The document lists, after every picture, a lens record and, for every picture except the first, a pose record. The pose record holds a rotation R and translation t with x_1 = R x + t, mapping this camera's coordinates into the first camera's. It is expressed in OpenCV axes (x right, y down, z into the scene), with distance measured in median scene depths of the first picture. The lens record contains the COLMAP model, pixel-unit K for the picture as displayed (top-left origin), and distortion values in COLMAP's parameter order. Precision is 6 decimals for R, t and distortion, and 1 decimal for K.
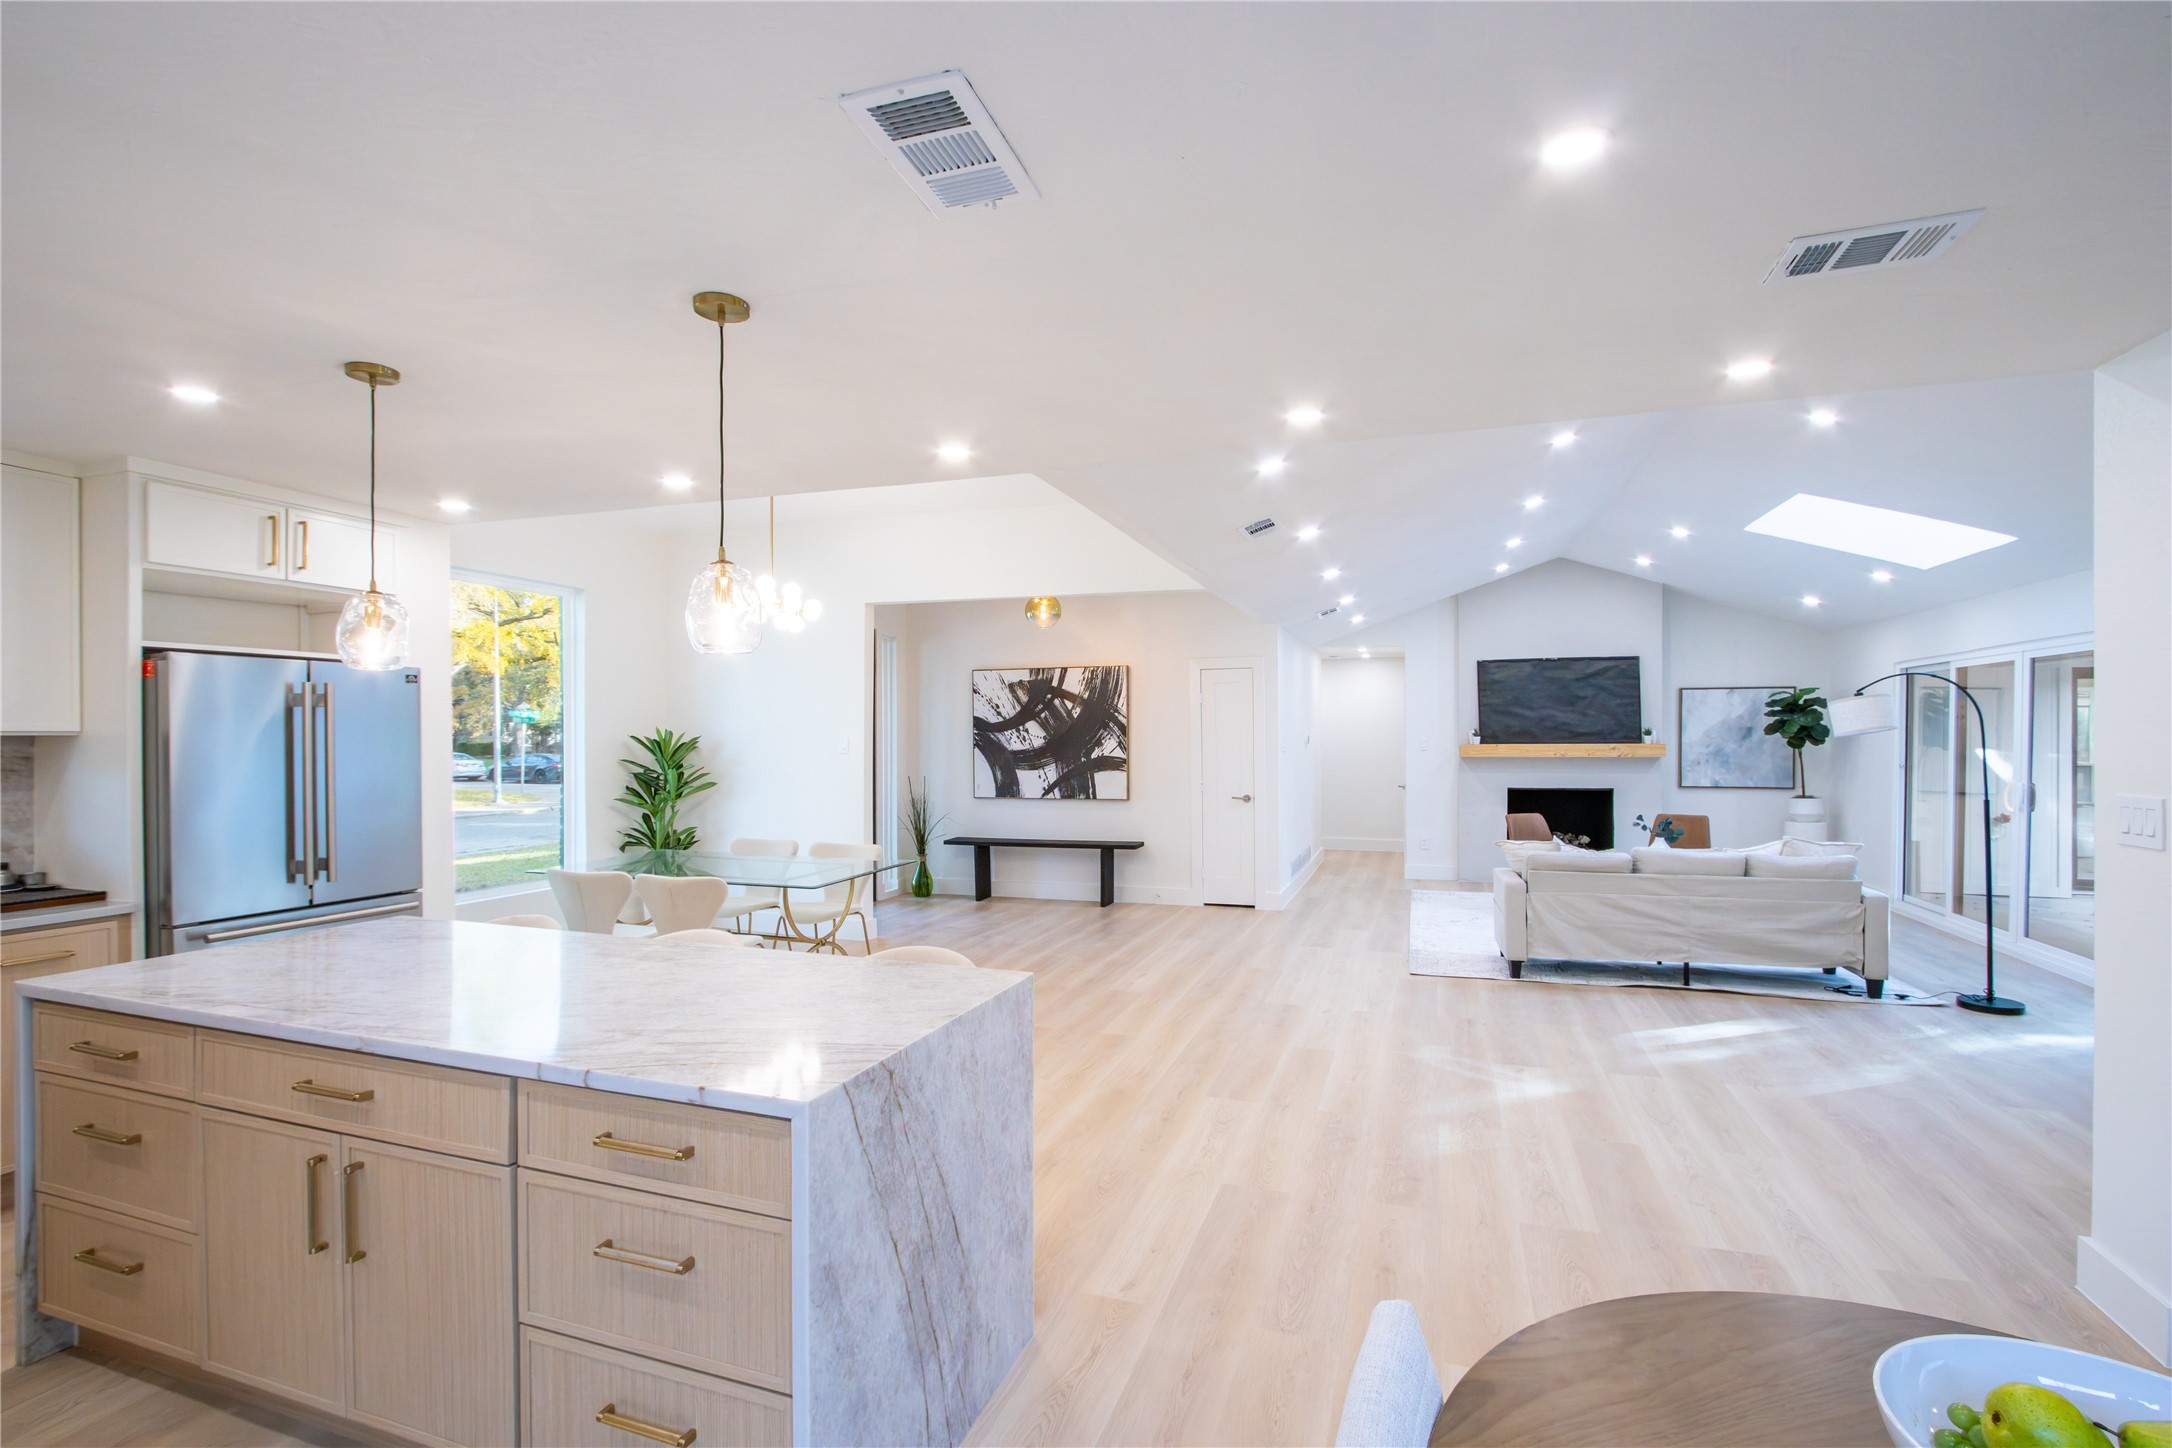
lens RADIAL K [[1000.6, 0, 1081.9], [0, 1000.6, 737.4], [0, 0, 1]] dist [-0.022725, 0.005211]
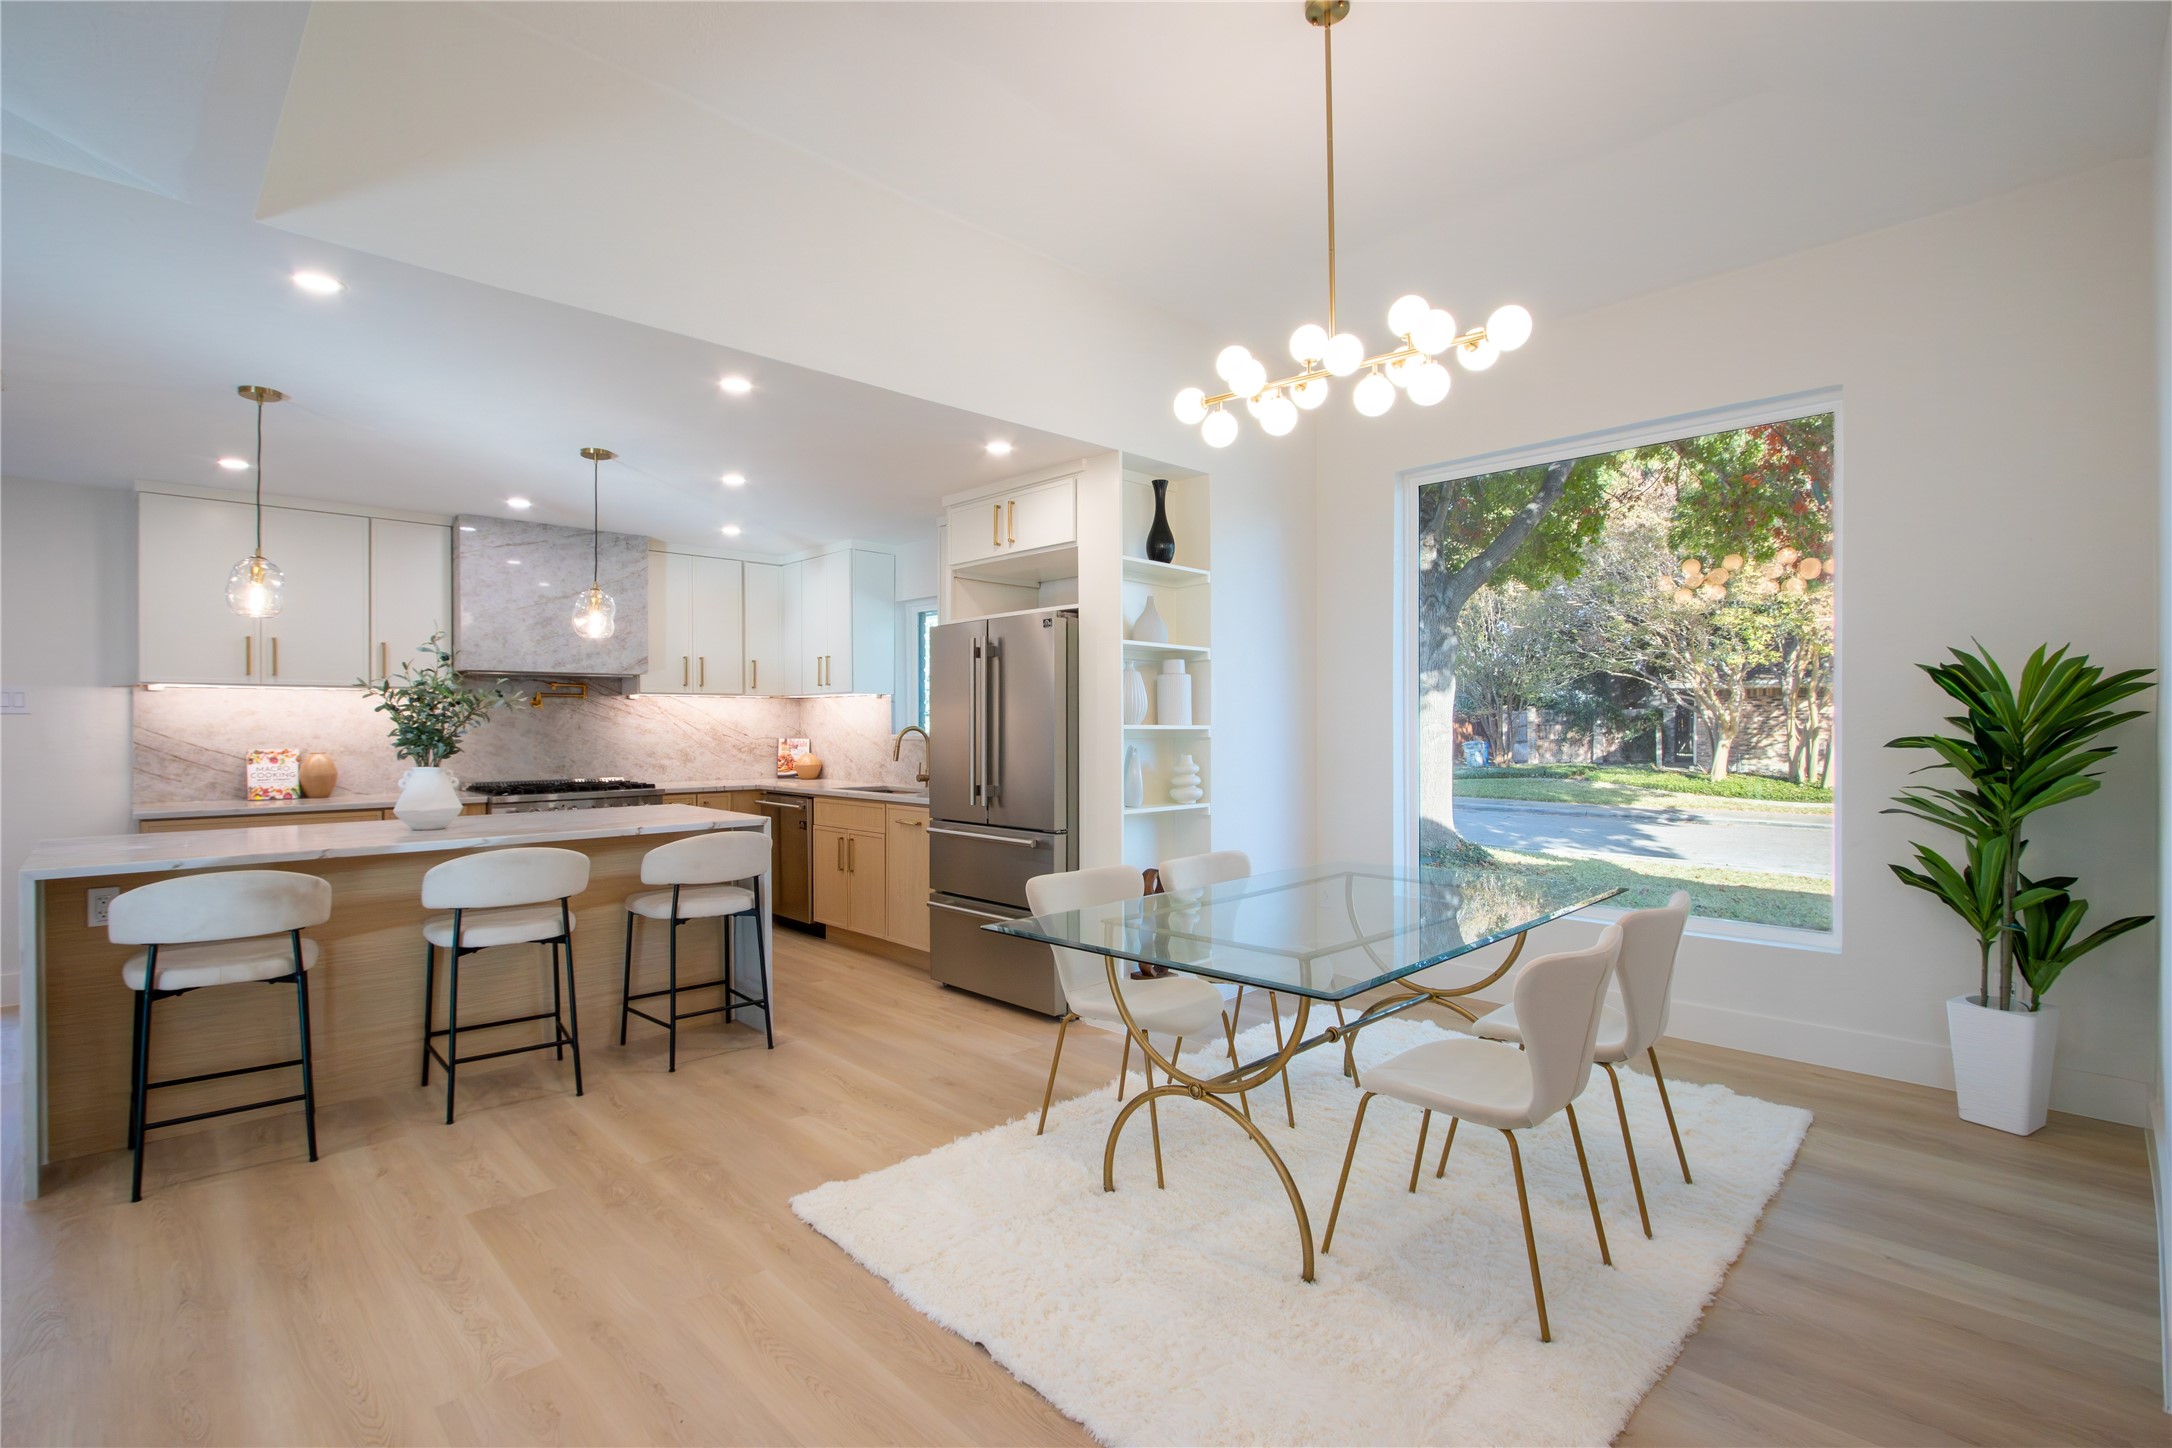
lens RADIAL K [[1000.6, 0, 1077.8], [0, 1000.6, 725.2], [0, 0, 1]] dist [-0.022725, 0.005211]
pose [[-0.448419, 0.002342, -0.893820, 0.163527], [0.001830, 0.999997, 0.001702, 0.031351], [0.893821, -0.000872, -0.448422, 1.050819]]
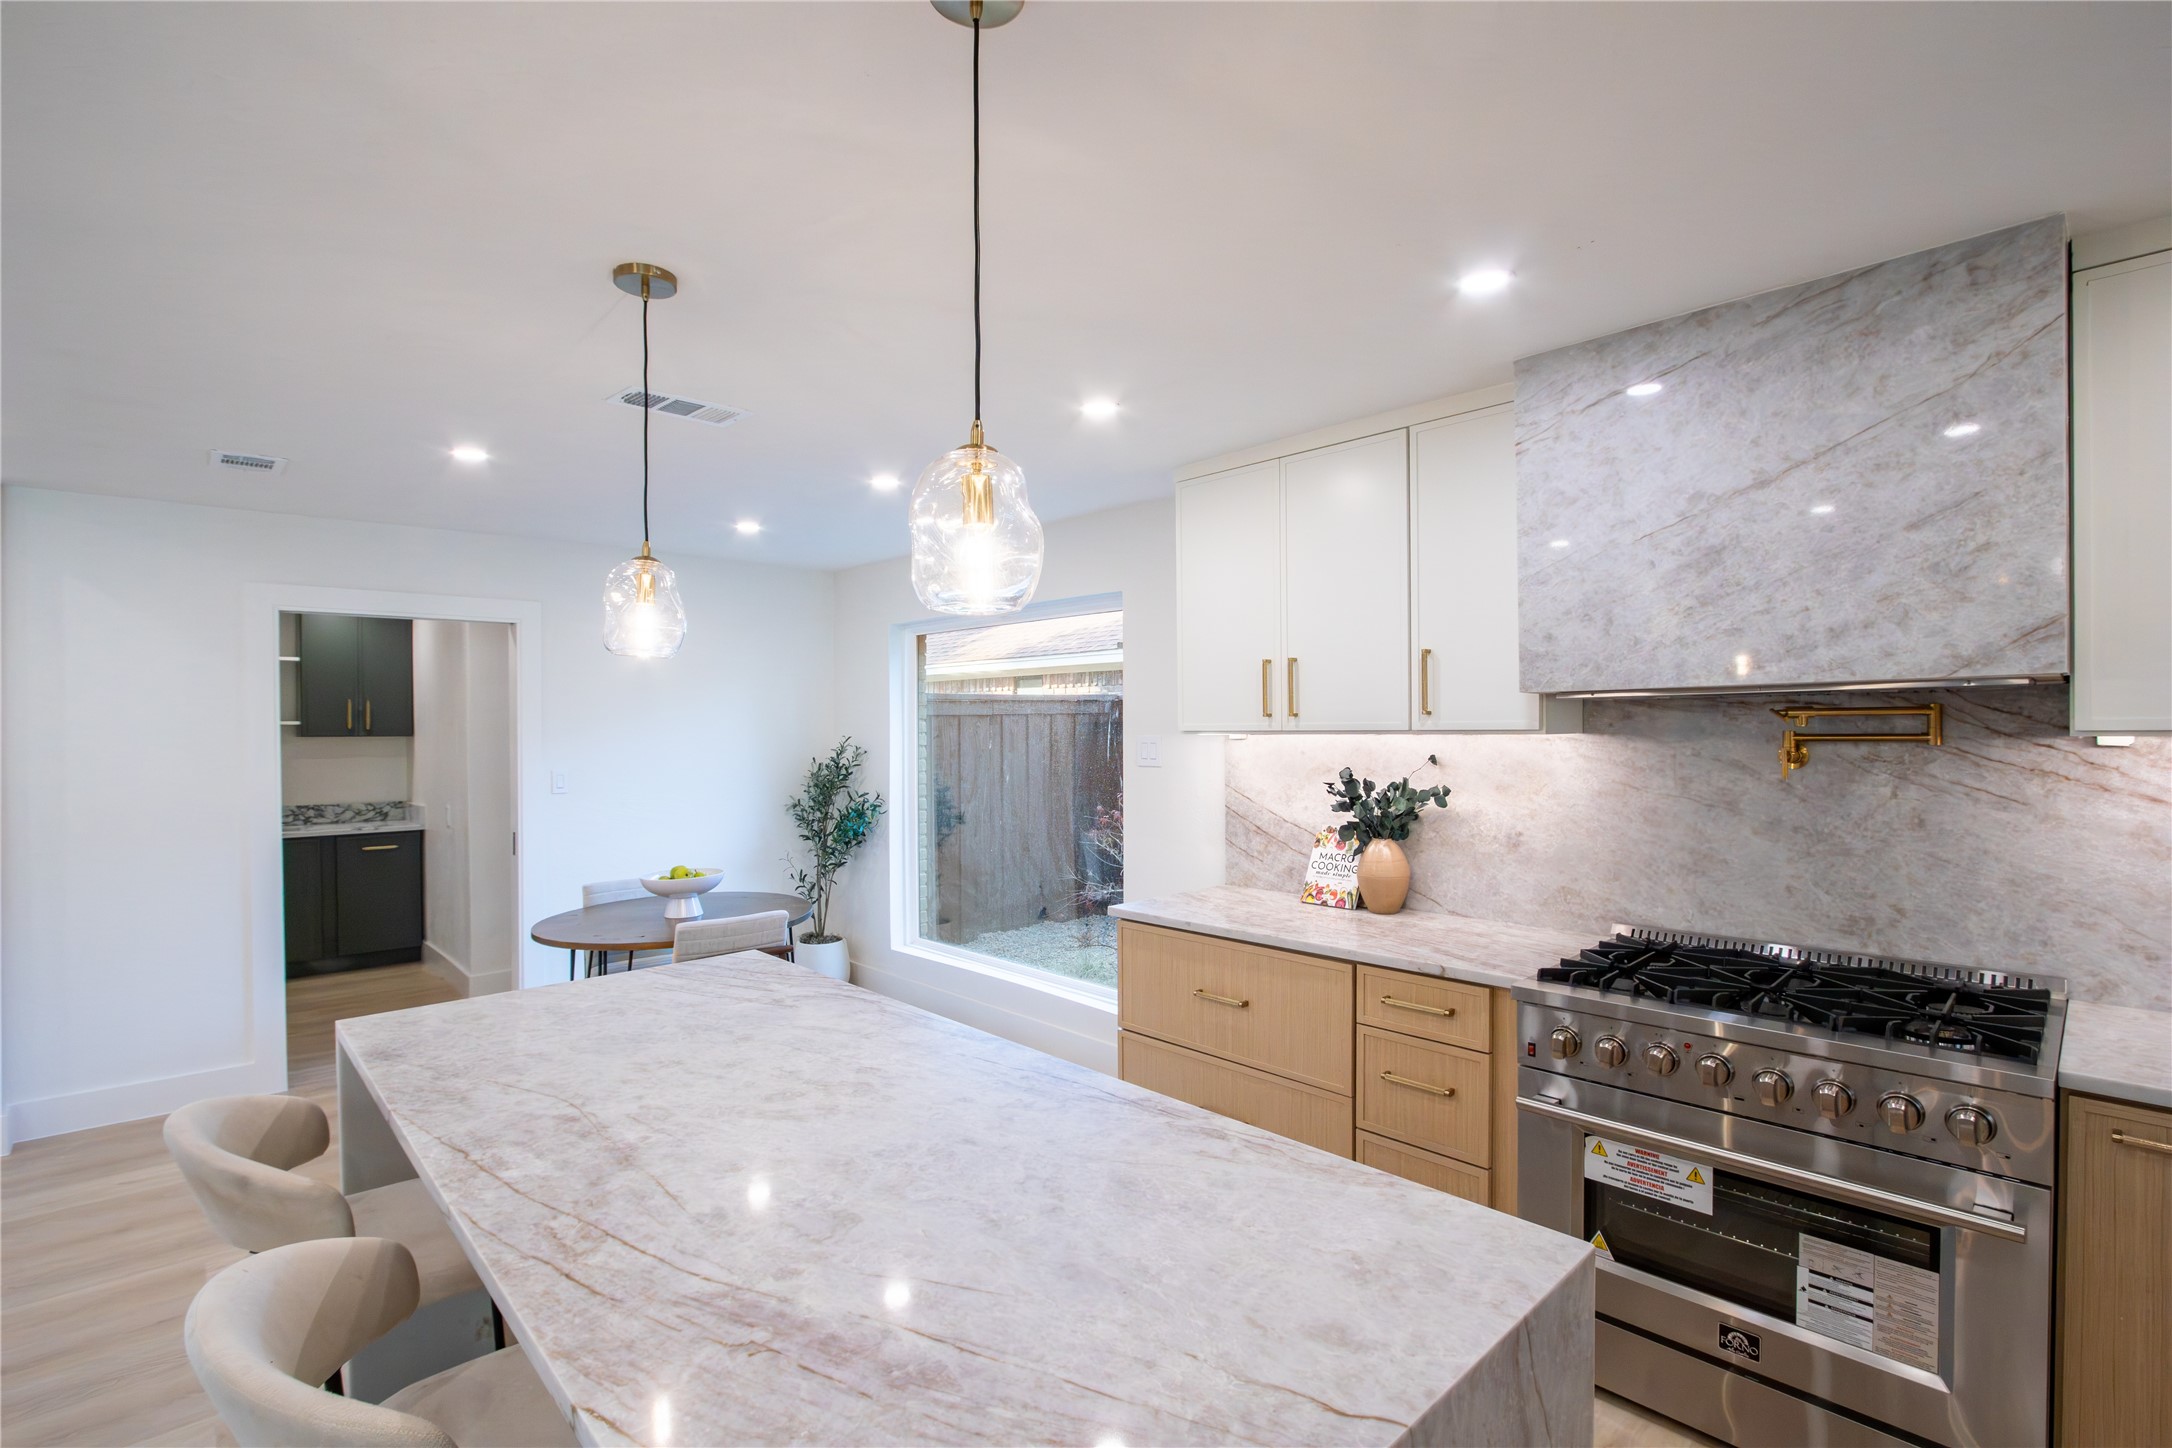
lens RADIAL K [[1000.6, 0, 1079.0], [0, 1000.6, 739.5], [0, 0, 1]] dist [-0.022725, 0.005211]
pose [[-0.886790, 0.001119, 0.462172, -0.424425], [0.008377, 0.999872, 0.013652, -0.006423], [-0.462097, 0.015978, -0.886685, 0.607959]]
